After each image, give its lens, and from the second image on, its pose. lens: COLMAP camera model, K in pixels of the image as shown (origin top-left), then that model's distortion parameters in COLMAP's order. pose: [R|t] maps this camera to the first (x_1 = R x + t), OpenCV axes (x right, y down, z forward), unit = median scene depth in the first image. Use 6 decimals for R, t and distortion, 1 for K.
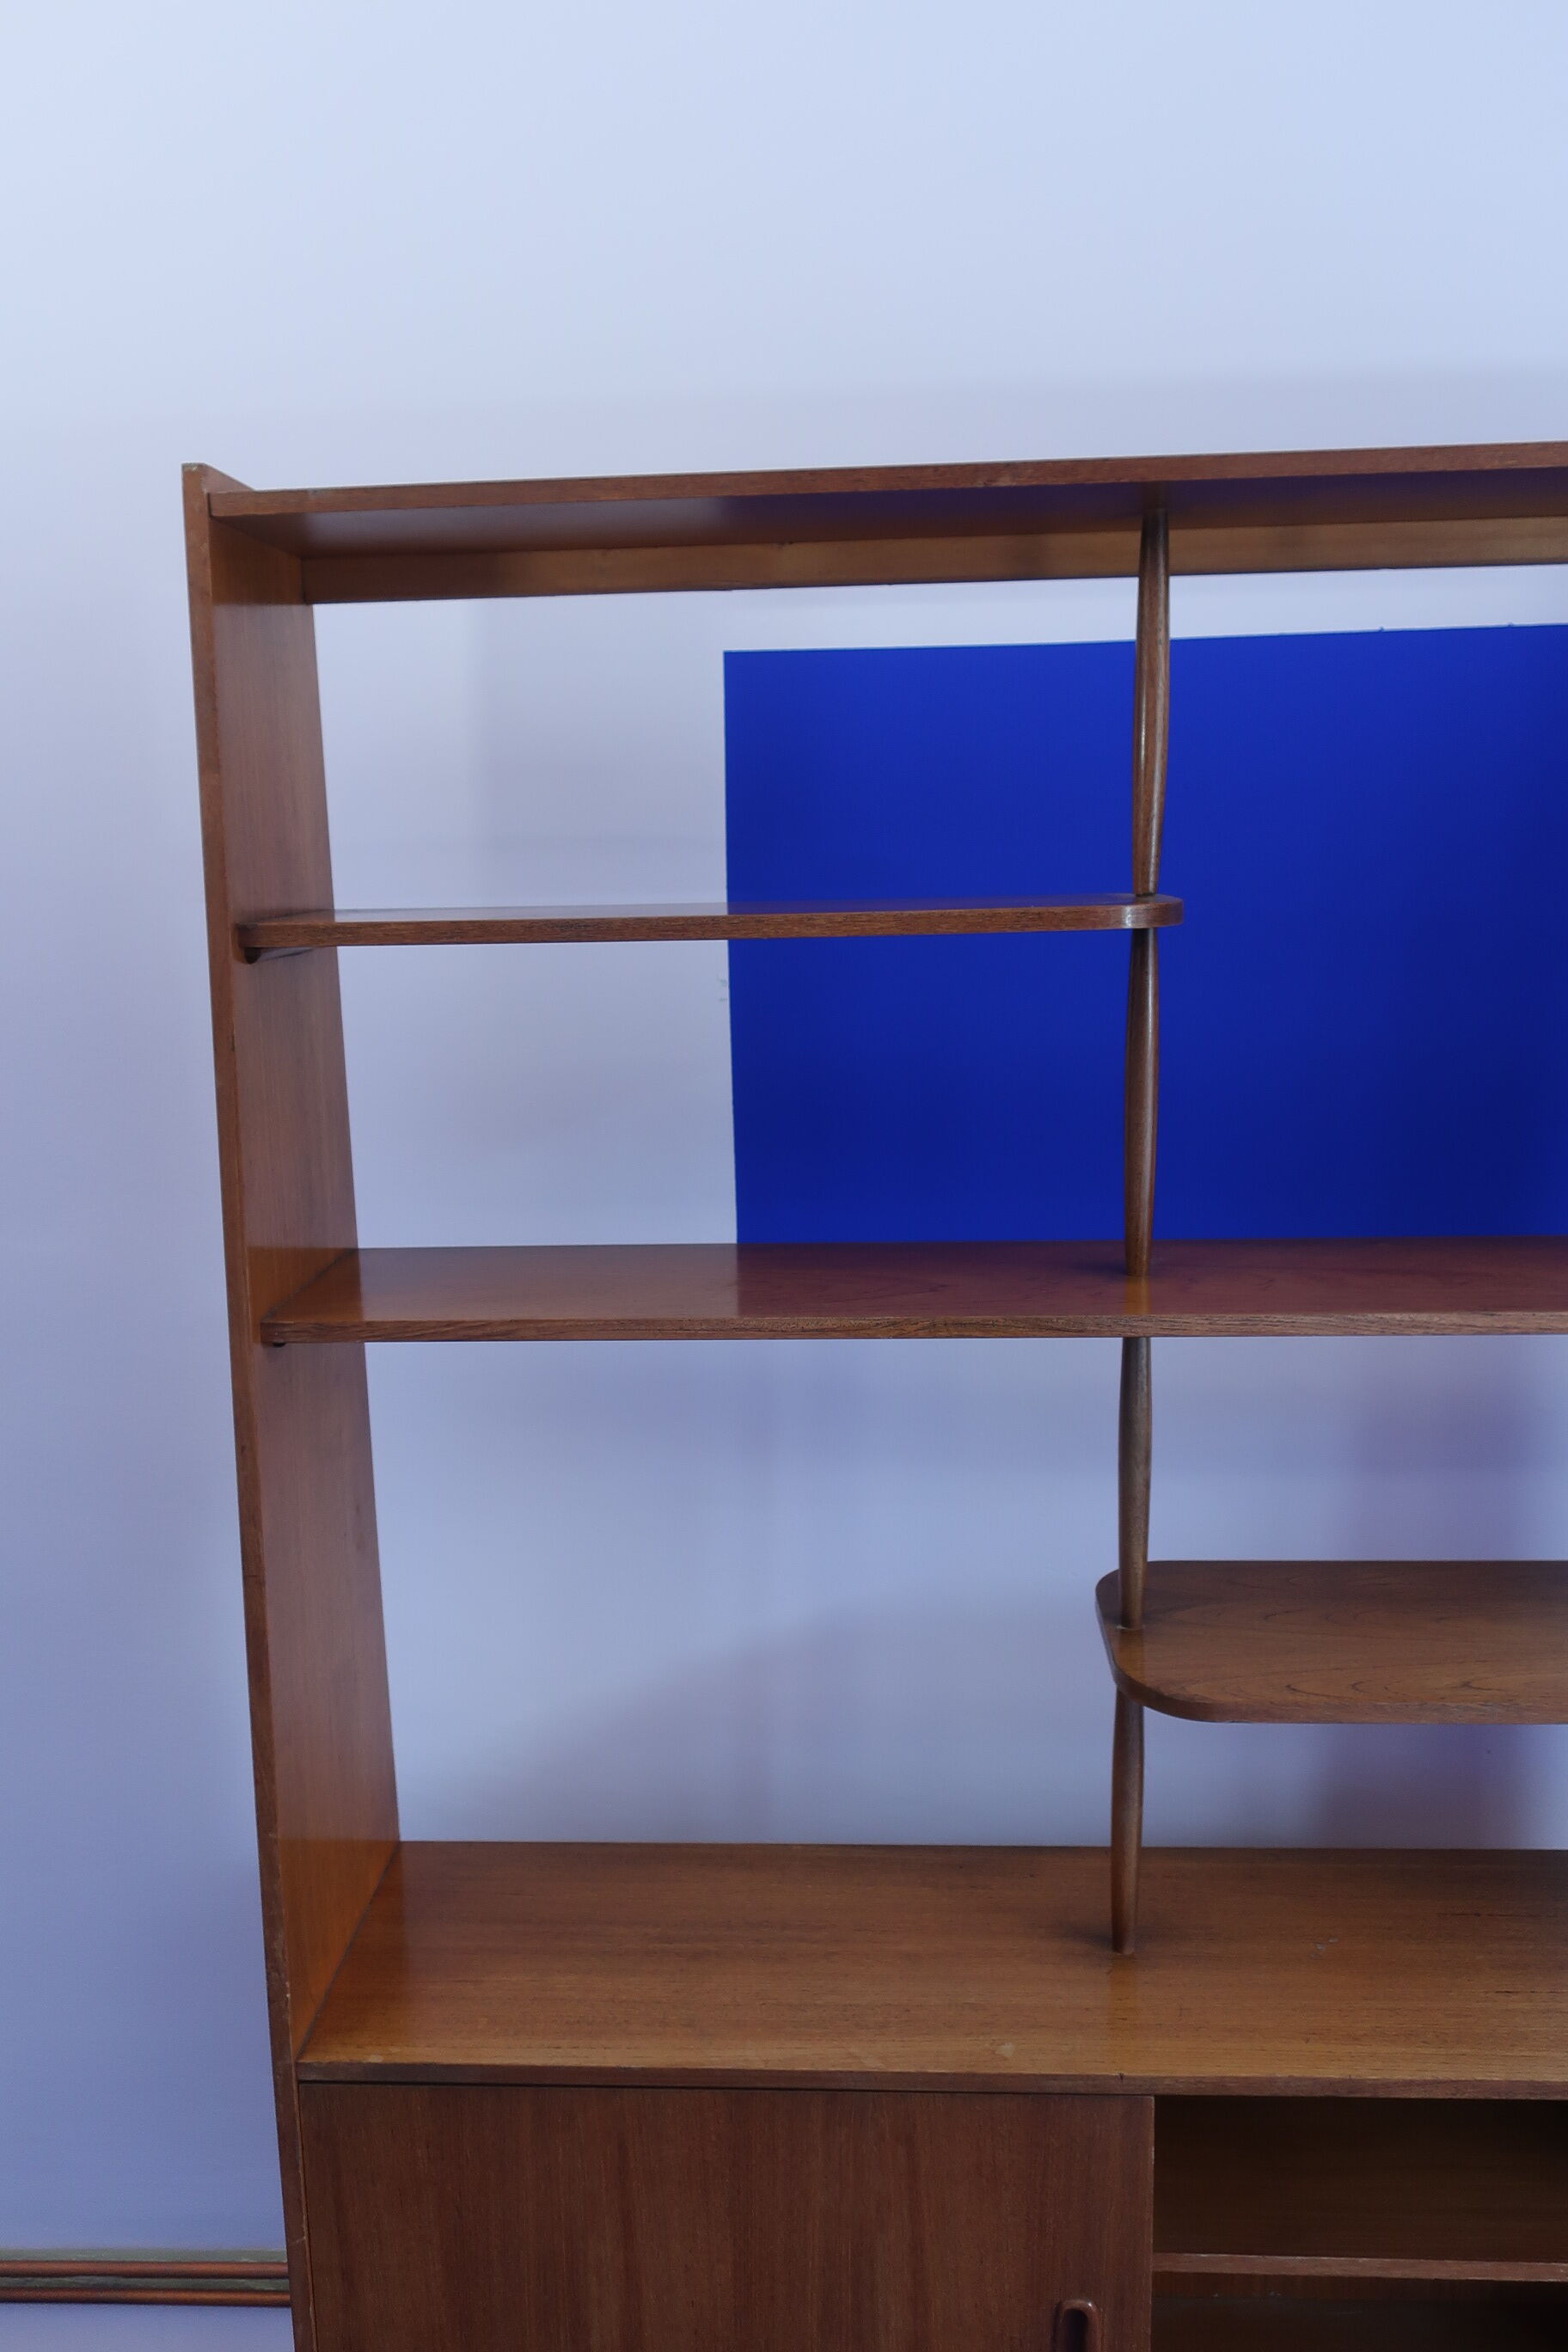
lens RADIAL K [[1849.5, 0, 779.9], [0, 1849.5, 1177.2], [0, 0, 1]] dist [-0.006779, 0.000171]
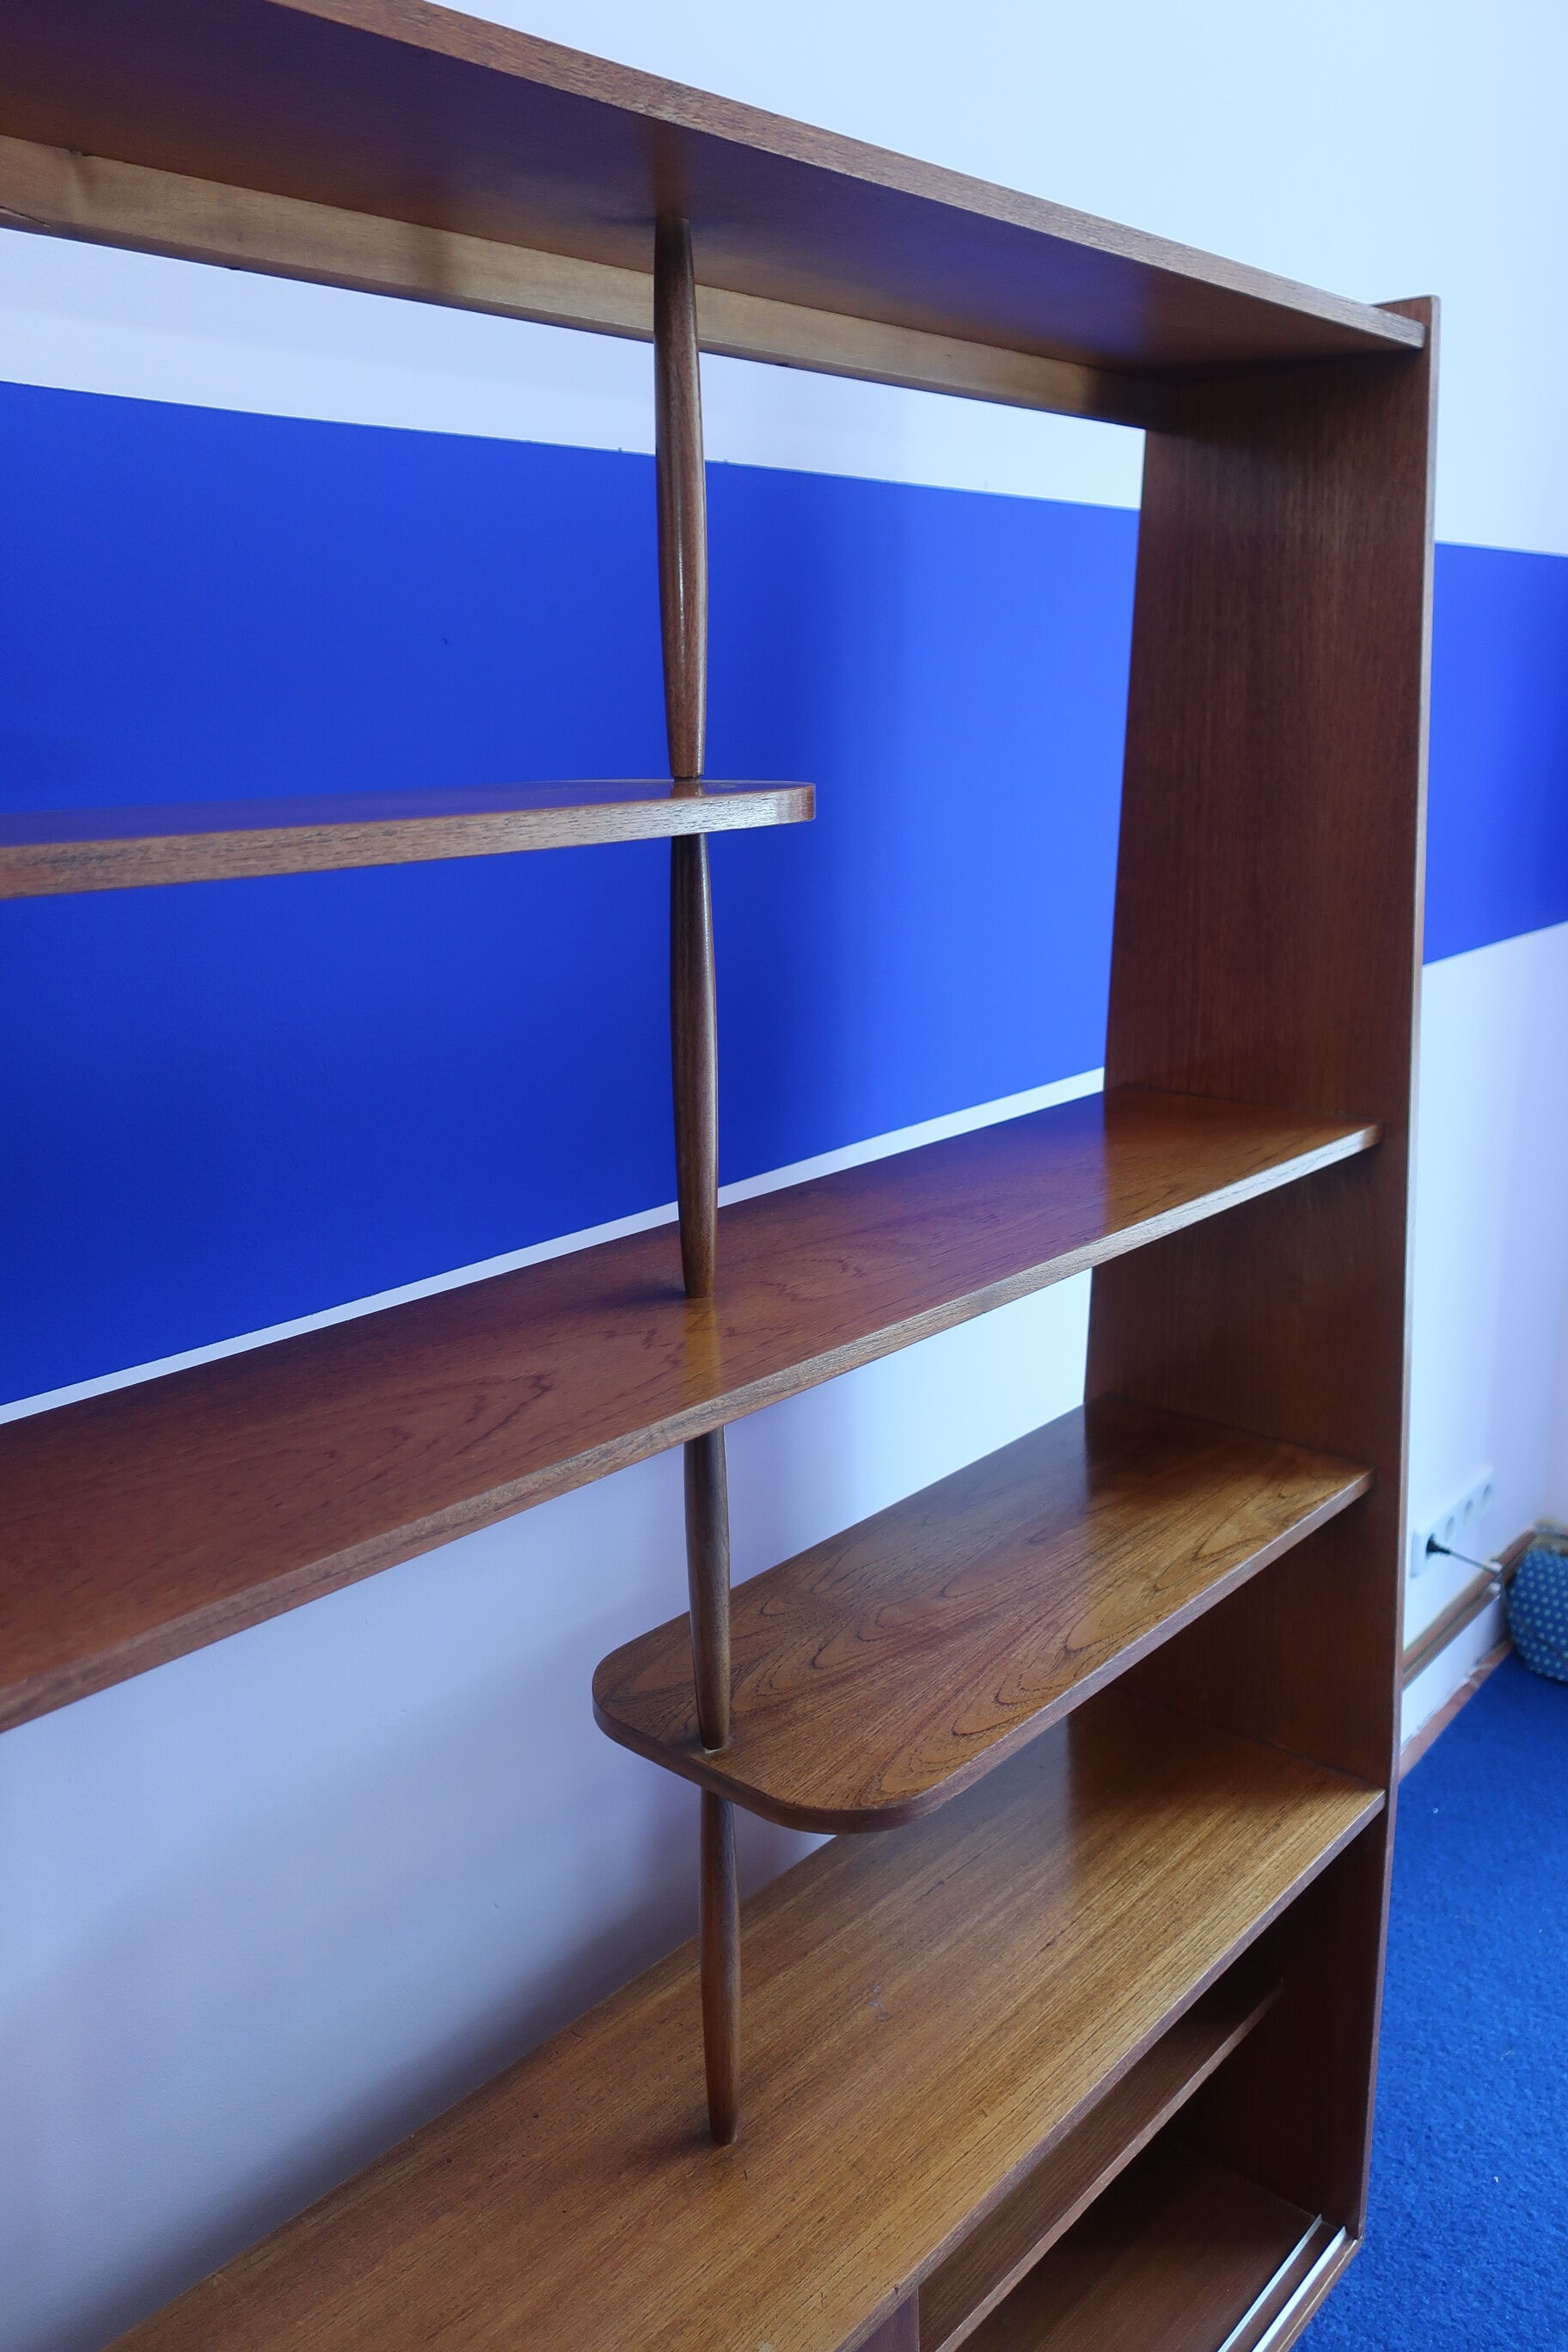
lens RADIAL K [[1849.5, 0, 791.3], [0, 1849.5, 1181.2], [0, 0, 1]] dist [-0.006779, 0.000171]
pose [[0.618496, -0.187827, 0.763010, -0.347411], [0.151388, 0.981304, 0.118848, -0.075563], [-0.771067, 0.042004, 0.635367, 0.504439]]
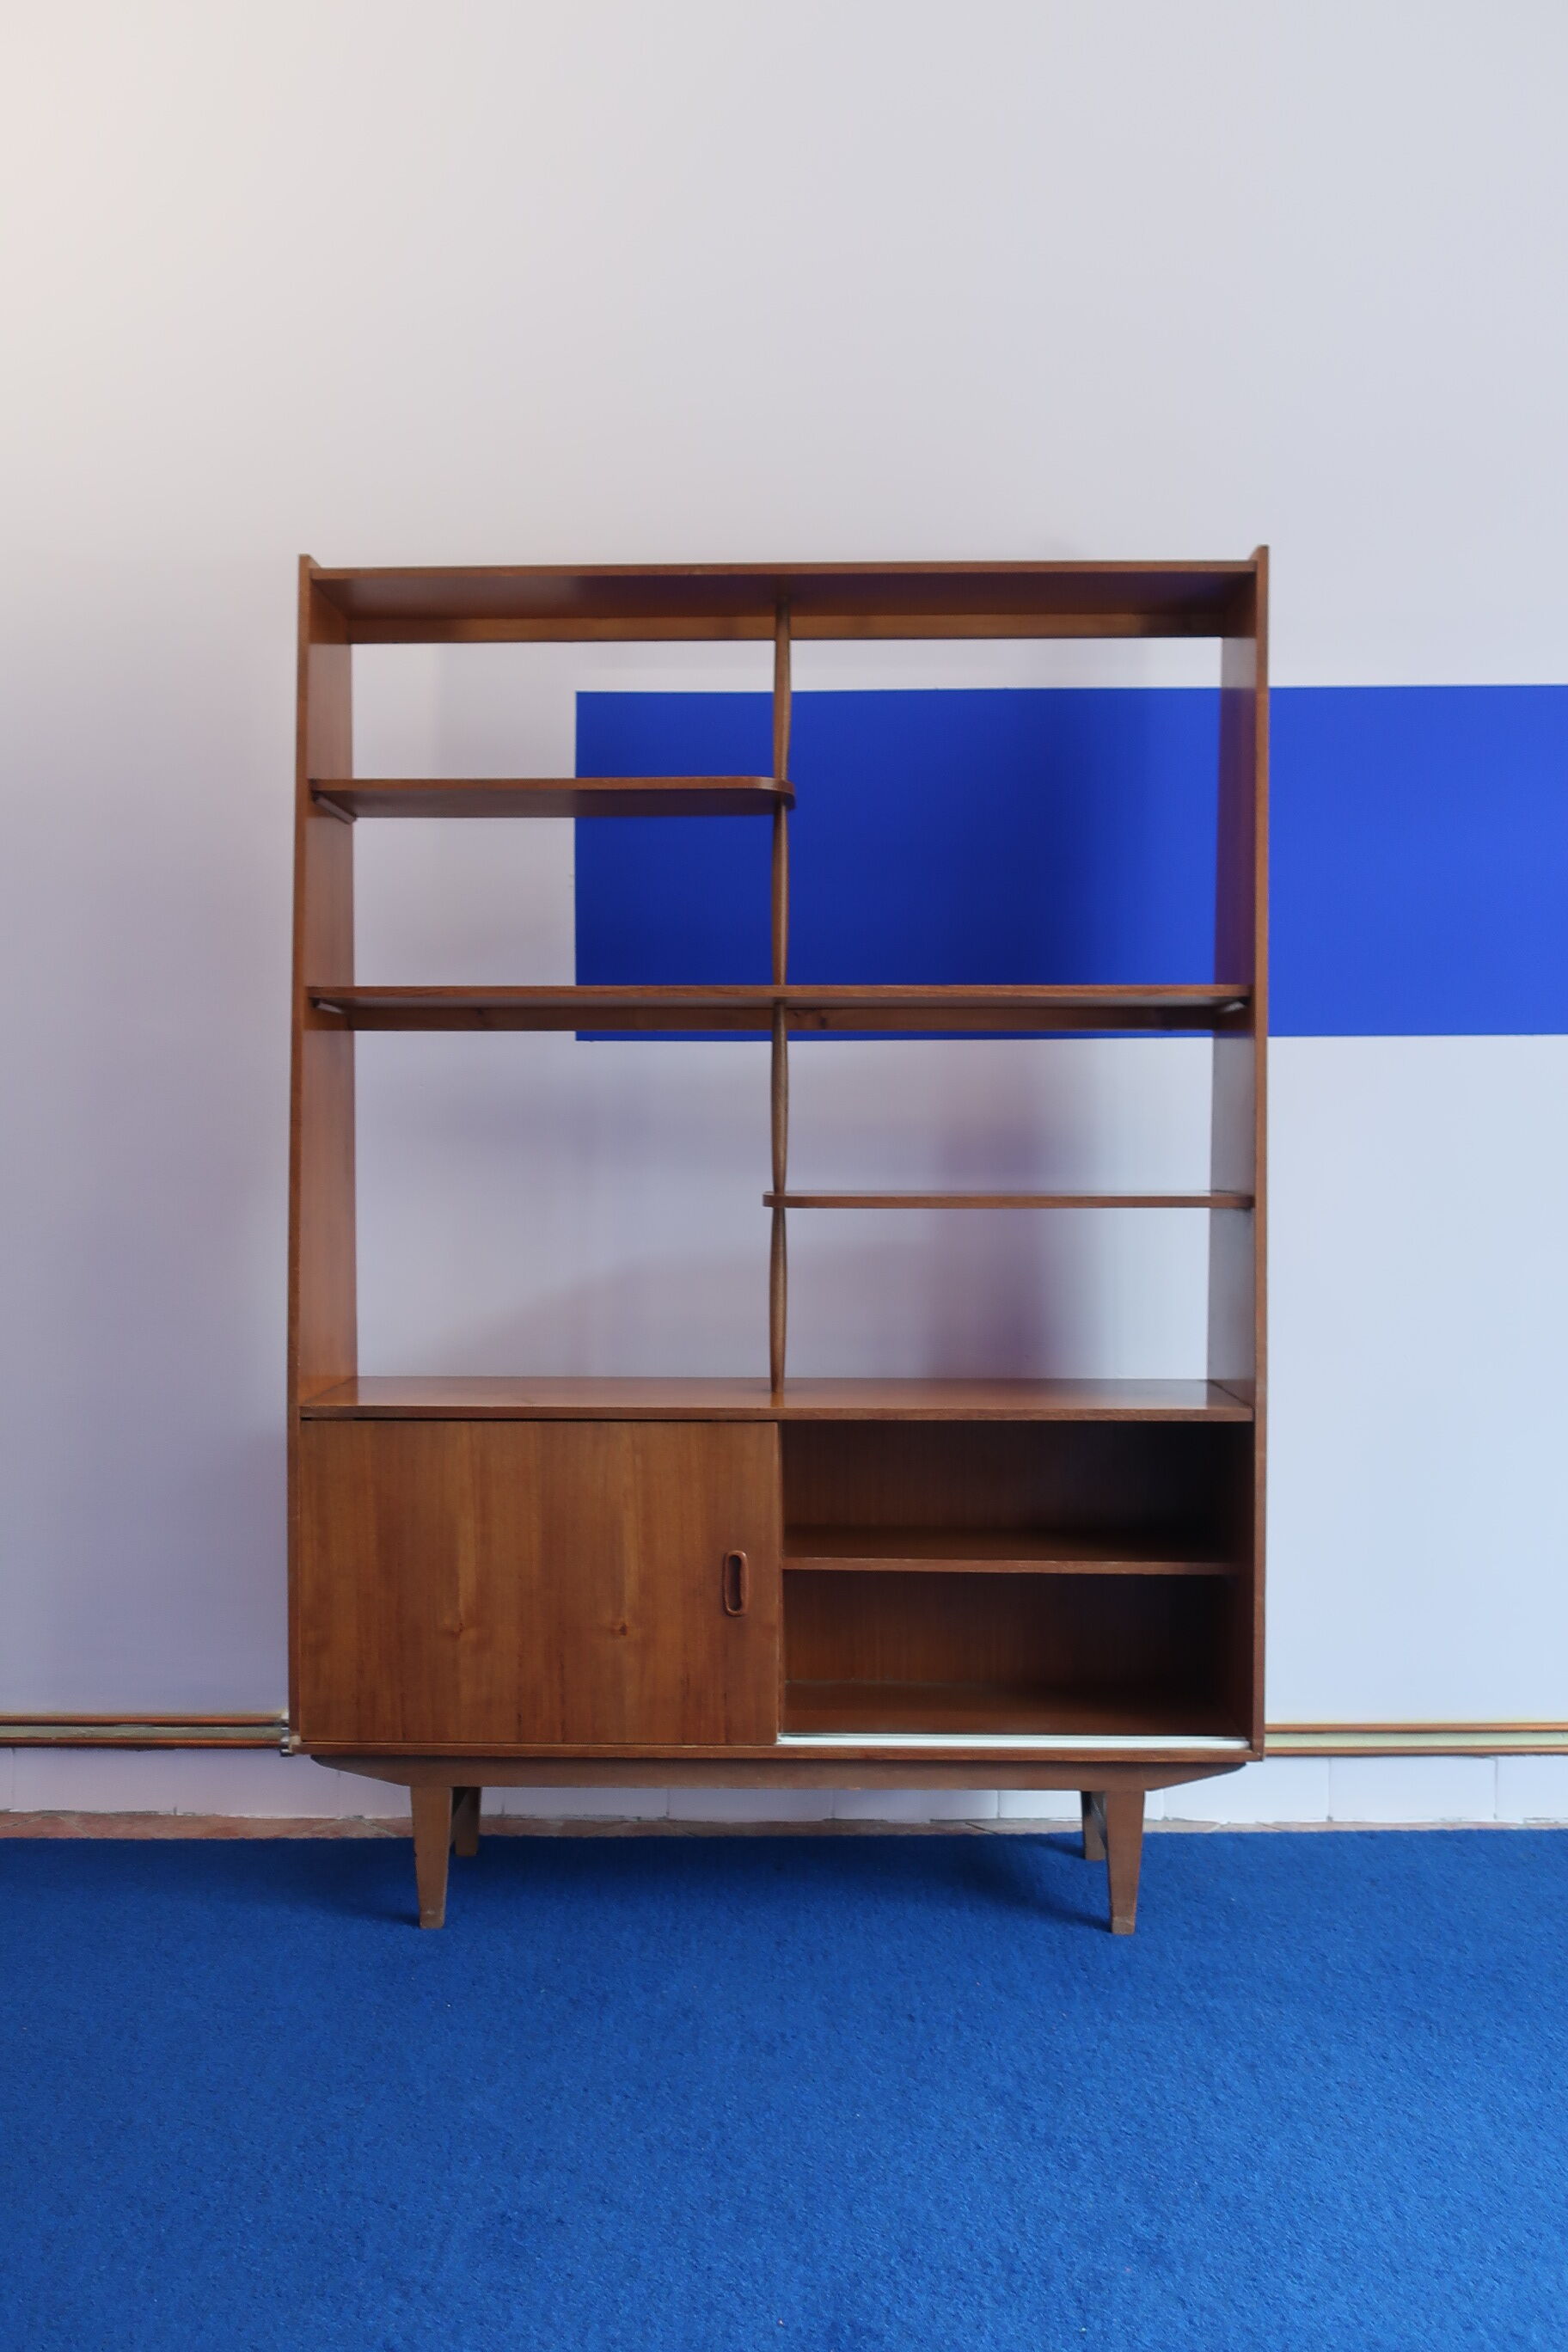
lens RADIAL K [[1849.5, 0, 783.9], [0, 1849.5, 1184.6], [0, 0, 1]] dist [-0.006779, 0.000171]
pose [[0.999247, 0.021142, 0.032521, 0.142947], [-0.015603, 0.986668, -0.161994, 0.552679], [-0.035513, 0.161365, 0.986256, -0.817660]]
